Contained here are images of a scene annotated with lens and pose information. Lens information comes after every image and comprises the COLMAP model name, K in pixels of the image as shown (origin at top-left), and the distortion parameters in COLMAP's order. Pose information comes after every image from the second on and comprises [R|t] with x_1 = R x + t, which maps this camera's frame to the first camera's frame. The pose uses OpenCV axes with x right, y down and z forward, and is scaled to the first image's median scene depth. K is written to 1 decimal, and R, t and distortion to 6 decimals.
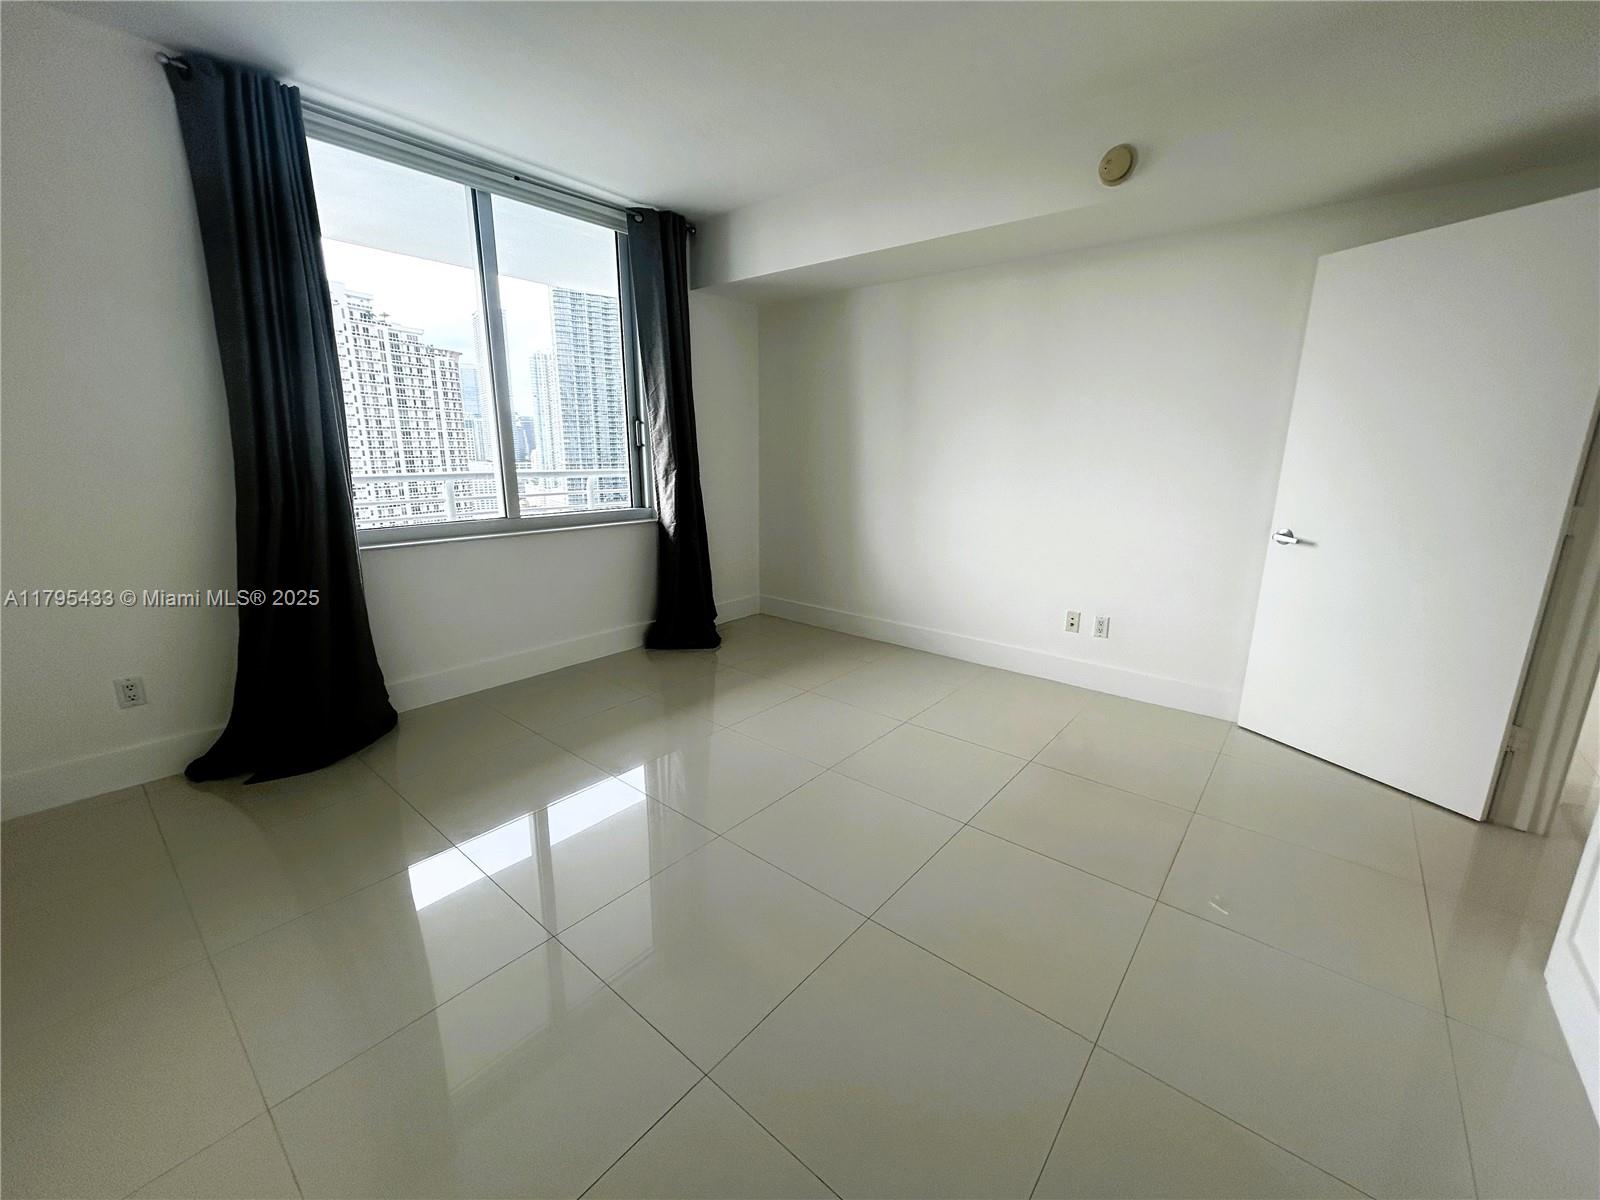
lens RADIAL K [[637.3, 0, 795.2], [0, 637.3, 594.5], [0, 0, 1]] dist [-0.002840, 0.000447]
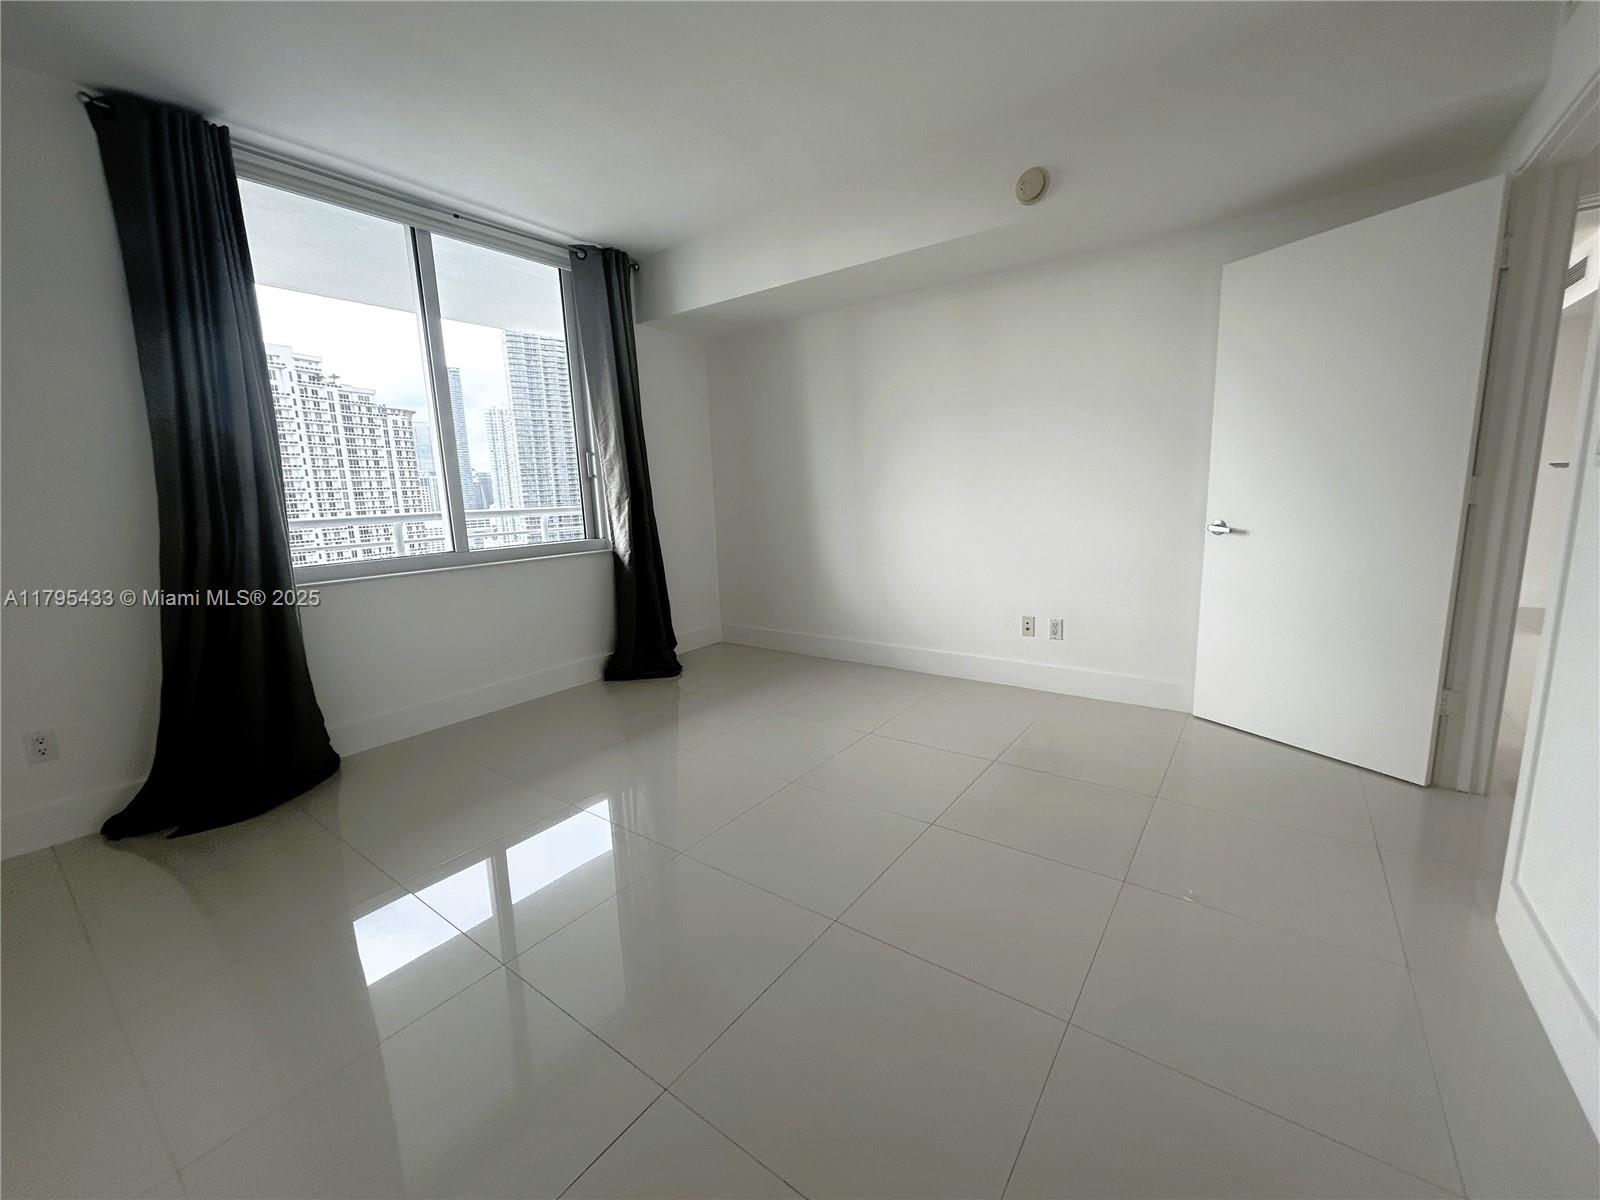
lens RADIAL K [[637.3, 0, 794.9], [0, 637.3, 596.0], [0, 0, 1]] dist [-0.002840, 0.000447]
pose [[0.997289, -0.052298, 0.051766, 0.014559], [0.055423, 0.996603, -0.060911, 0.035593], [-0.048405, 0.063615, 0.996800, 0.002382]]
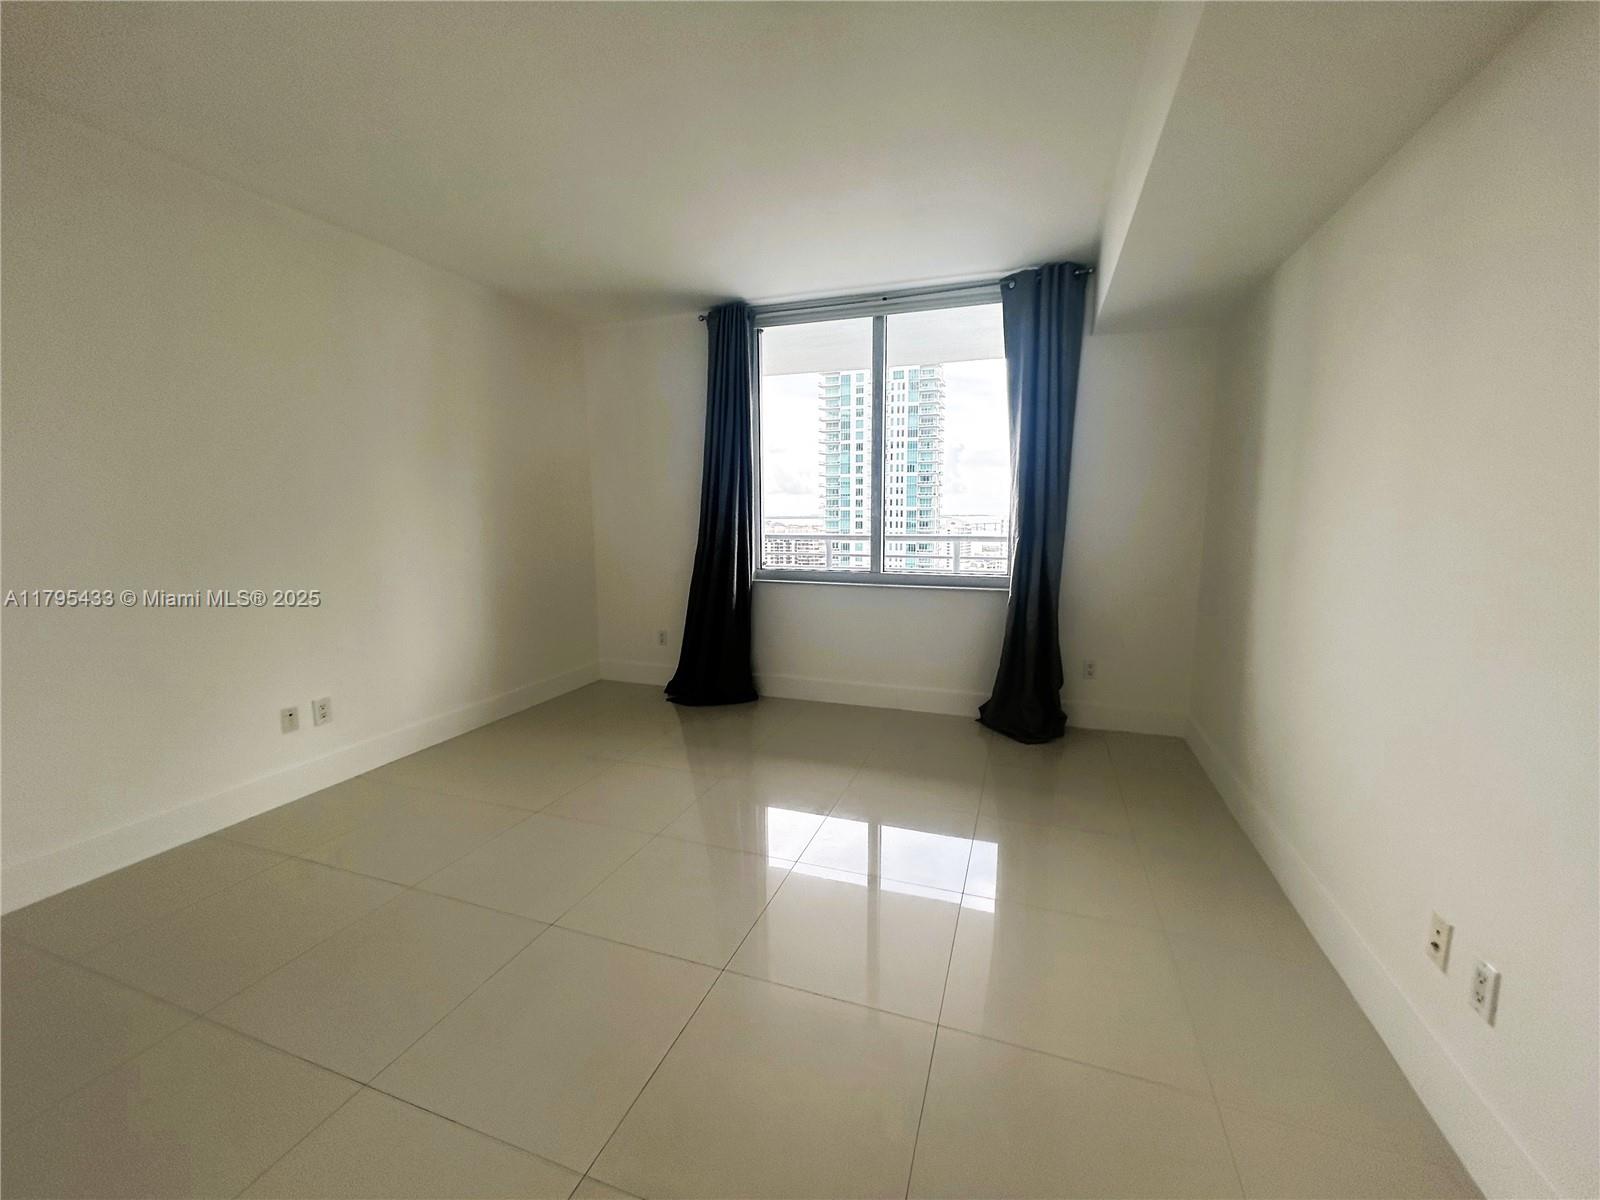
lens RADIAL K [[637.3, 0, 812.8], [0, 637.3, 601.8], [0, 0, 1]] dist [-0.002840, 0.000447]
pose [[0.355186, 0.125652, -0.926312, 0.633253], [-0.206863, 0.976923, 0.053197, -0.104056], [0.911620, 0.172725, 0.372982, 0.448072]]
